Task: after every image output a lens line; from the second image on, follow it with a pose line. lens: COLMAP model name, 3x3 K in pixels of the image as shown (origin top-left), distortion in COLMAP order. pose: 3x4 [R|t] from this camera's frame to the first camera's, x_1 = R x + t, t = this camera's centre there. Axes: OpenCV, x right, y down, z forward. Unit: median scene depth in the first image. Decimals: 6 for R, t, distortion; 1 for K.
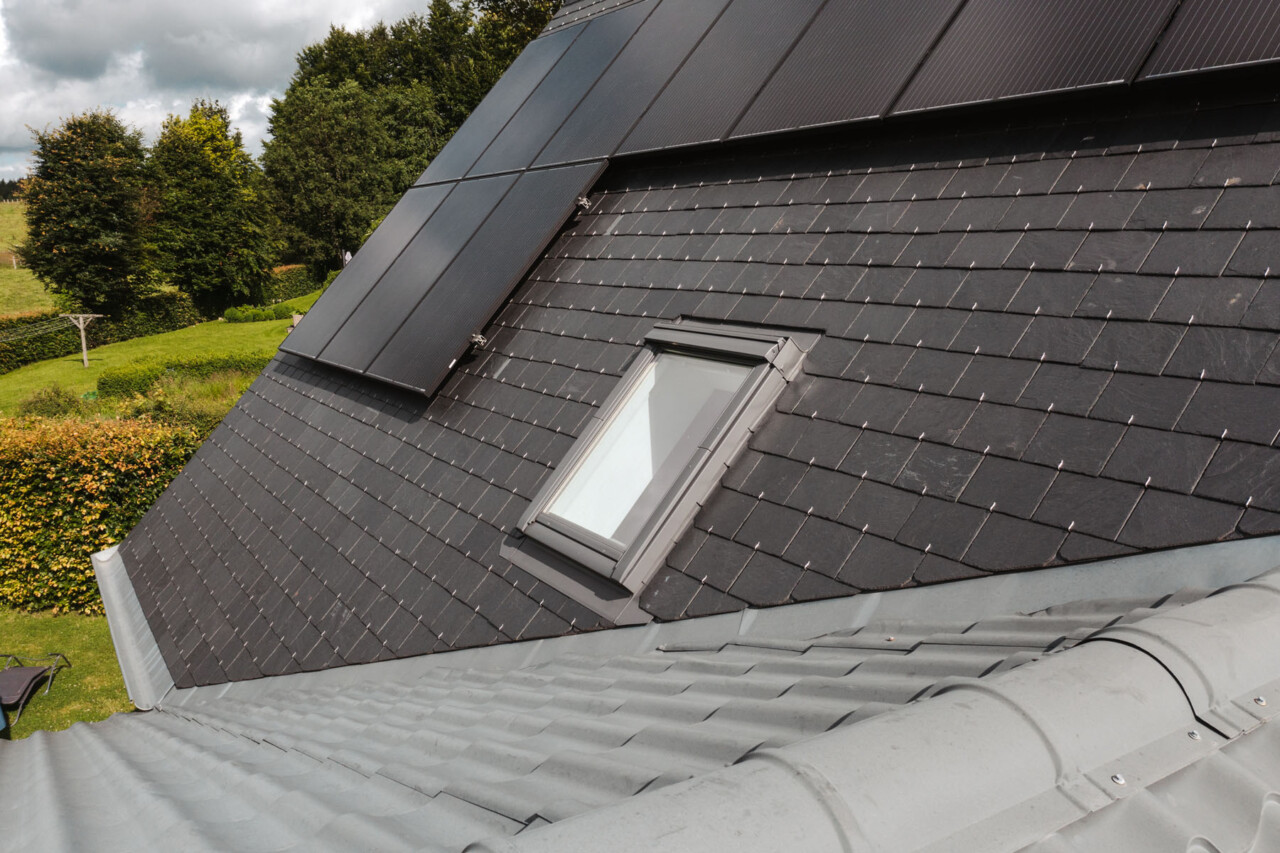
lens RADIAL K [[1012.4, 0, 638.5], [0, 1012.4, 422.4], [0, 0, 1]] dist [-0.019853, 0.006613]
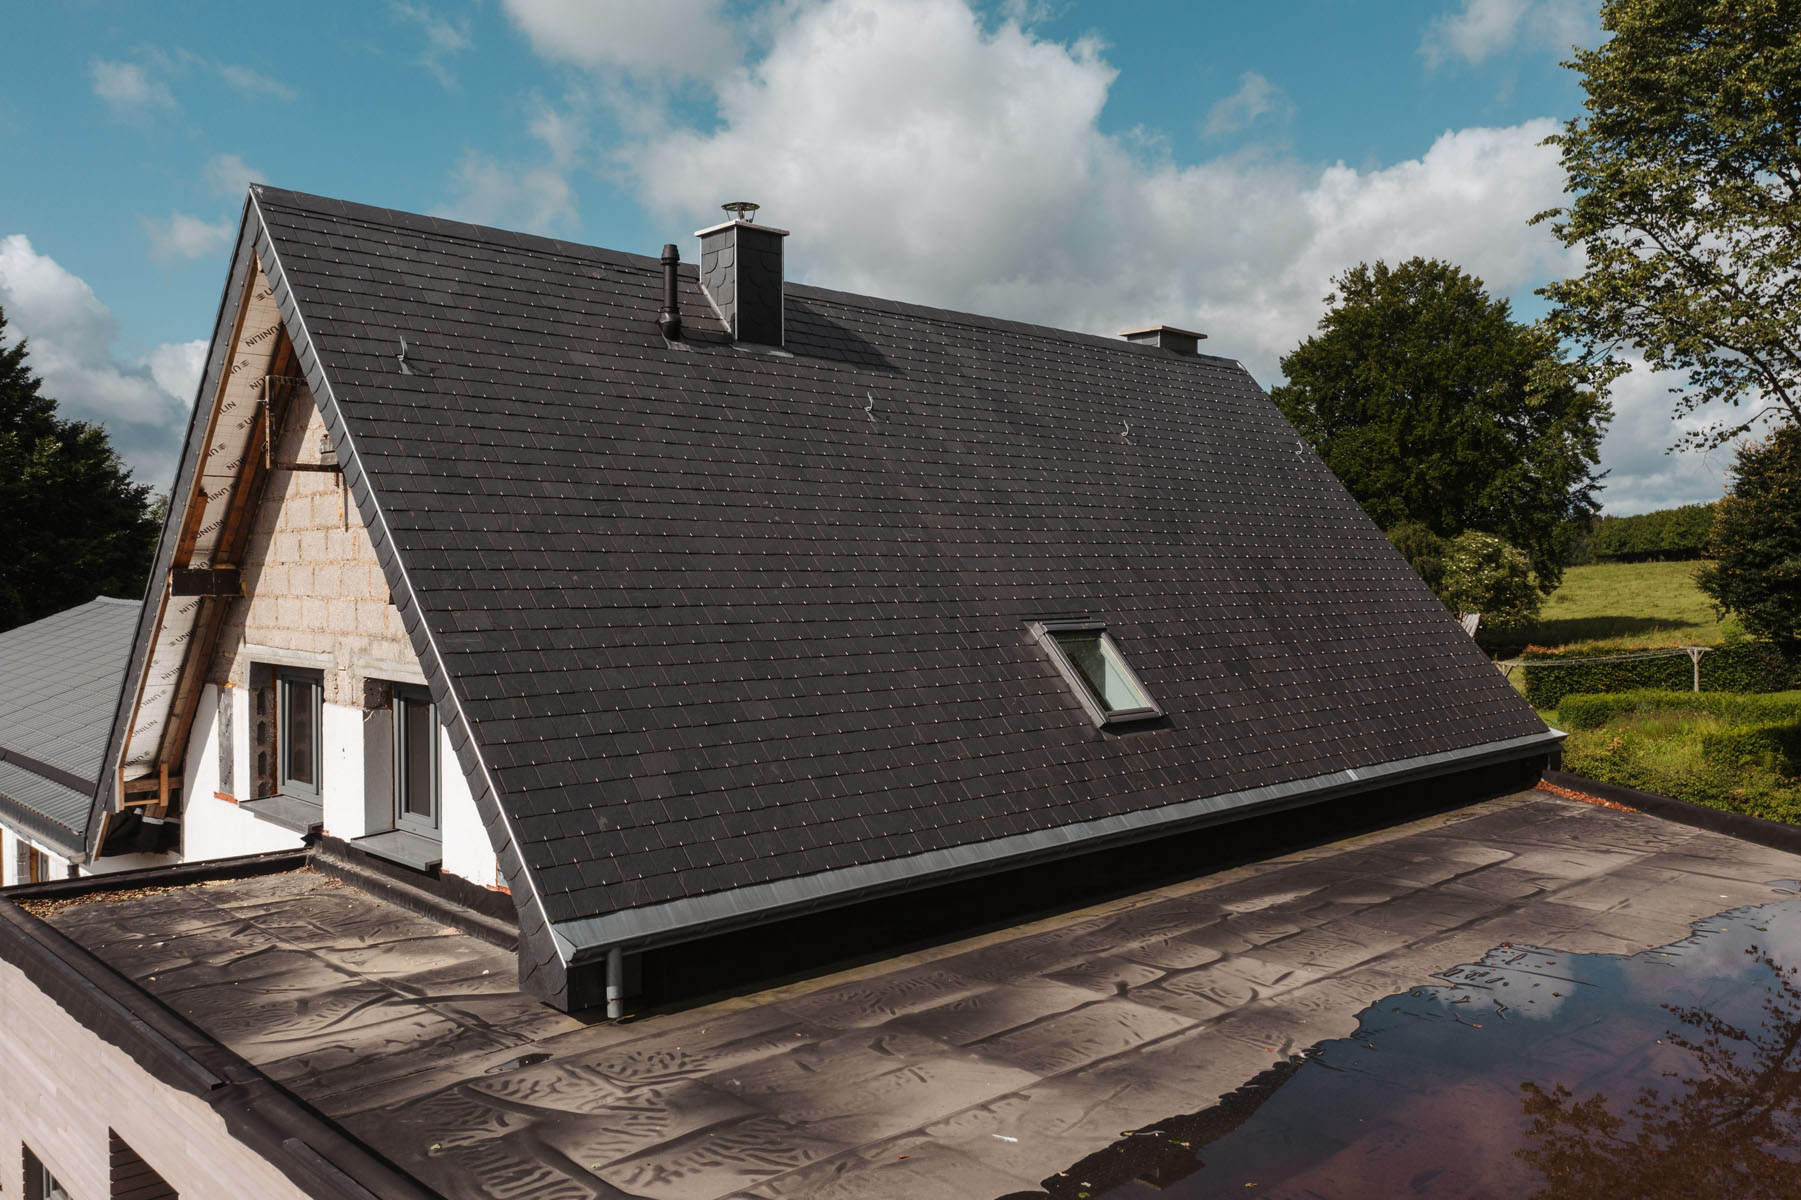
lens RADIAL K [[1424.4, 0, 895.4], [0, 1424.4, 592.2], [0, 0, 1]] dist [-0.019853, 0.006613]
pose [[0.187156, 0.011587, -0.982262, 0.407851], [-0.168058, 0.985566, -0.020395, -0.007739], [0.967848, 0.168894, 0.186402, 0.051849]]
